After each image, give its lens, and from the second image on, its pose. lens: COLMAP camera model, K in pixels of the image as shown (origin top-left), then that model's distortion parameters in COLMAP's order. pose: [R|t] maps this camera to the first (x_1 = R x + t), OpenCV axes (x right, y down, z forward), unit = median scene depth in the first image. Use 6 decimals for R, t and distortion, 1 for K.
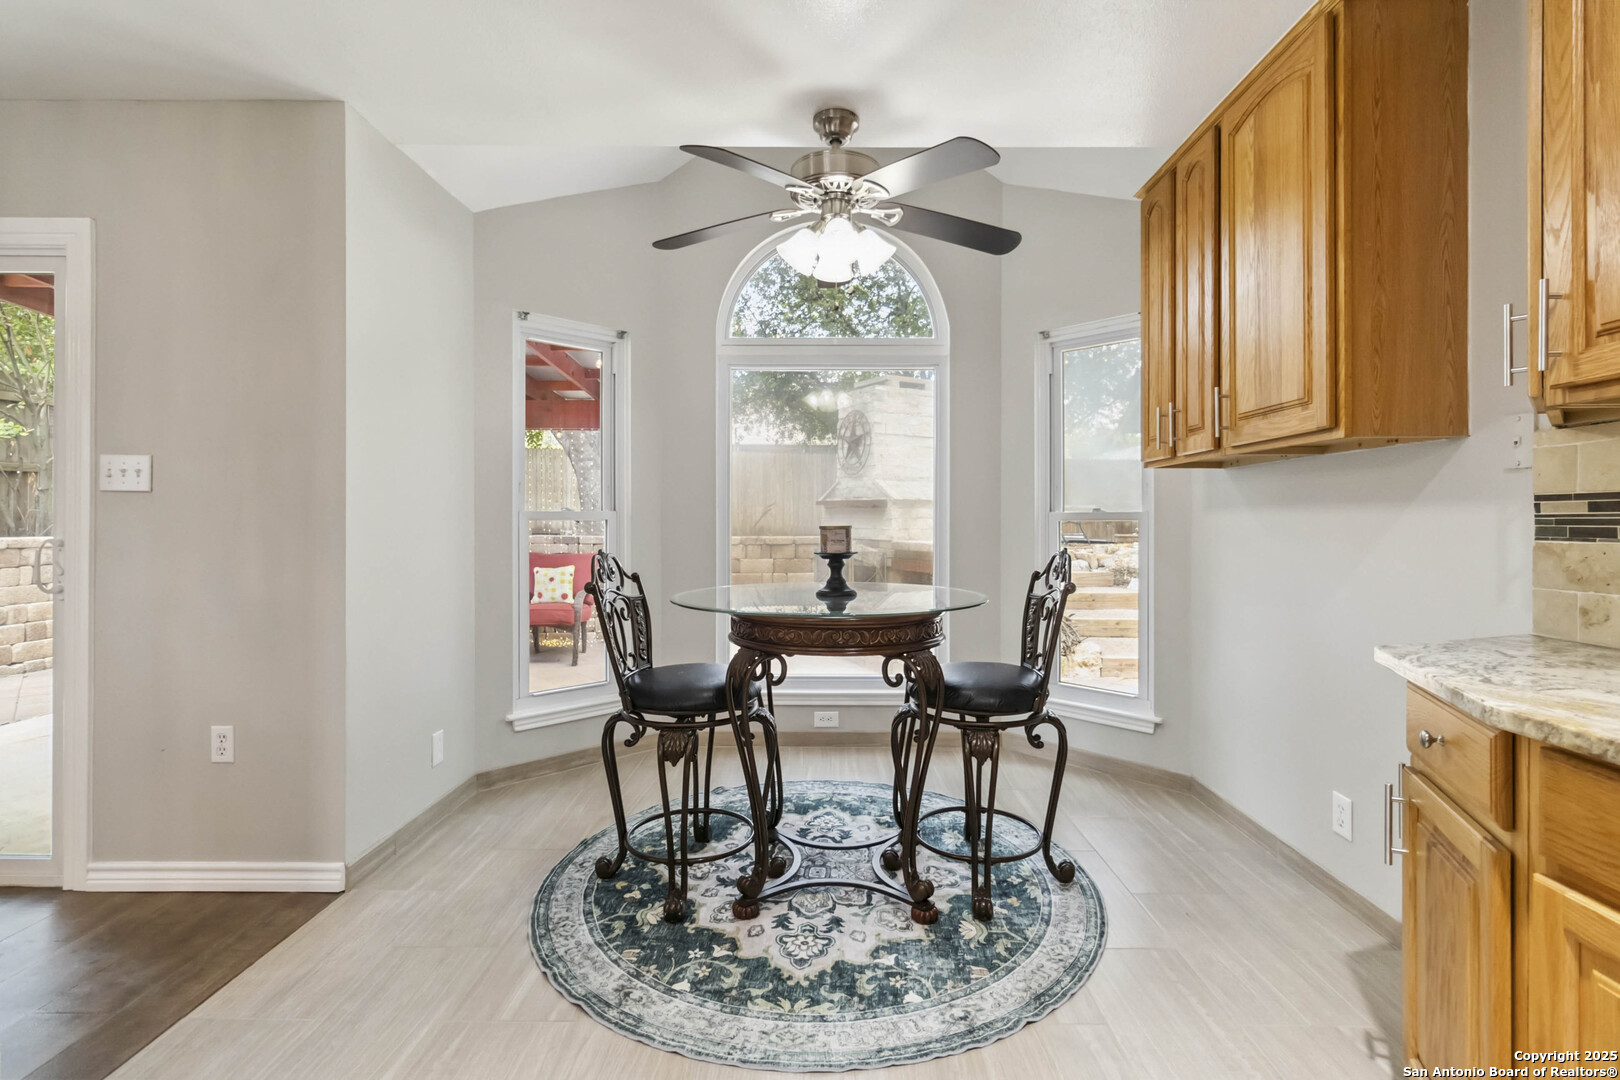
lens RADIAL K [[761.2, 0, 817.5], [0, 761.2, 518.5], [0, 0, 1]] dist [0.001690, 0.001571]
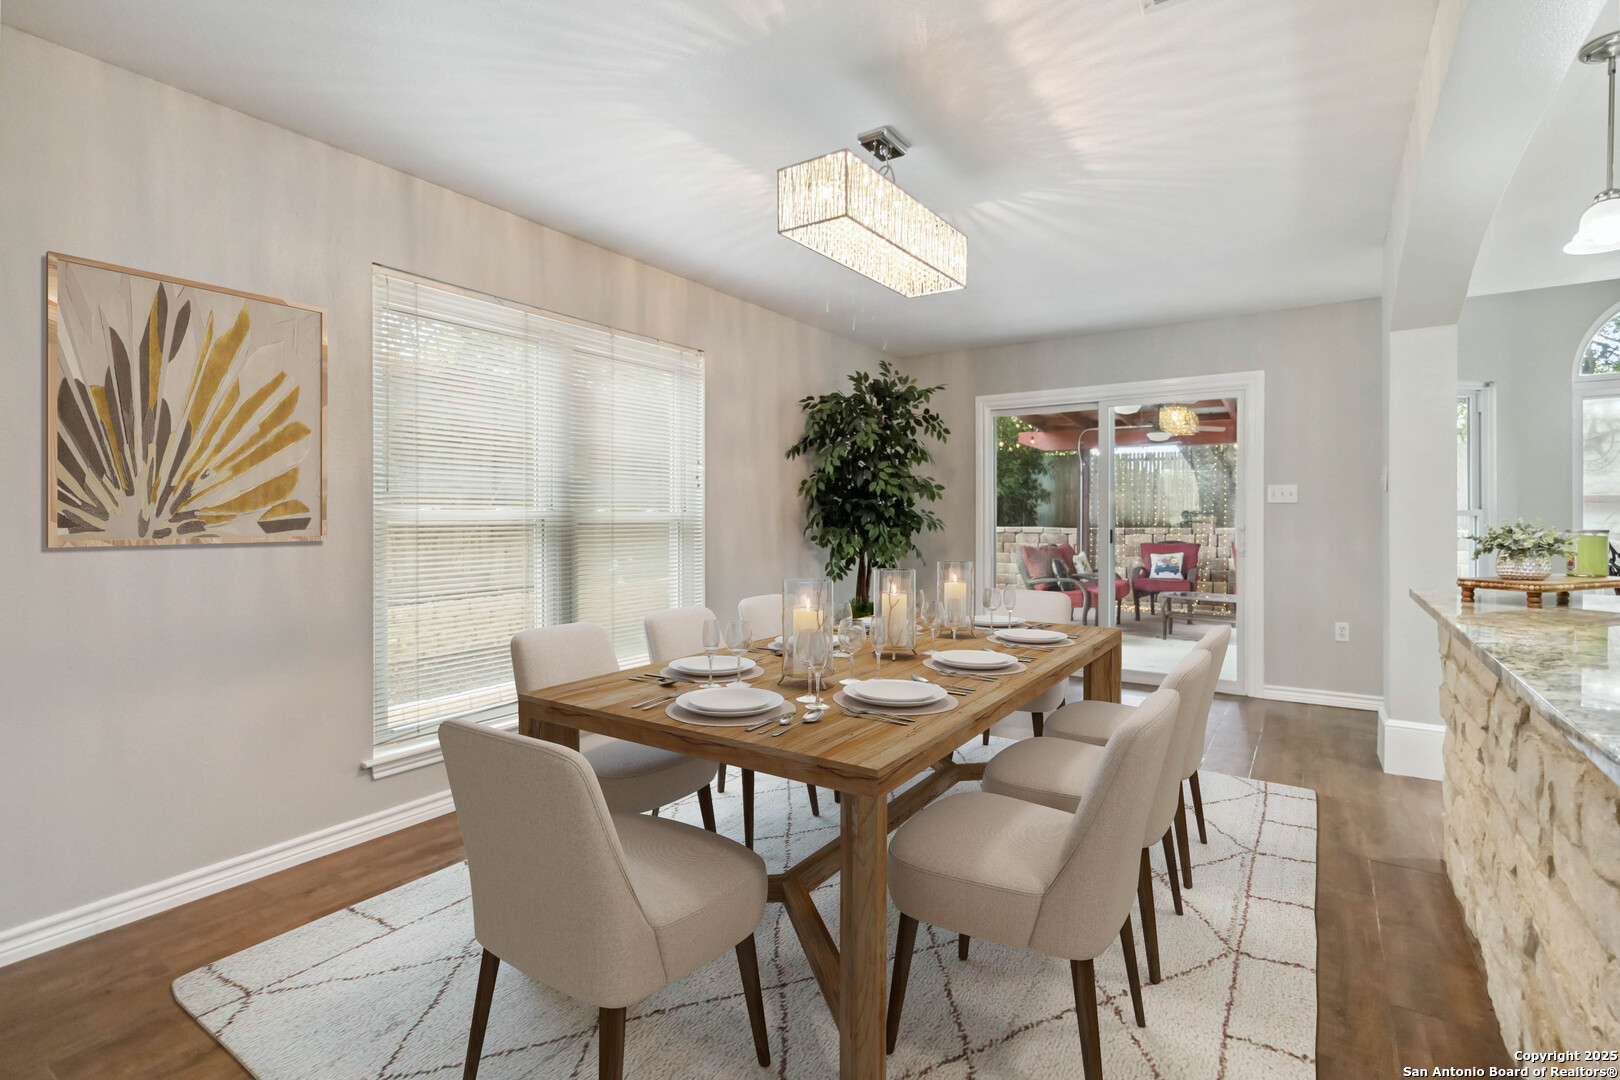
lens RADIAL K [[761.2, 0, 819.6], [0, 761.2, 516.7], [0, 0, 1]] dist [0.001690, 0.001571]
pose [[0.839161, -0.003570, -0.543871, -1.009145], [0.006059, 0.999978, 0.002784, -0.015028], [0.543849, -0.005631, 0.839164, -1.631333]]
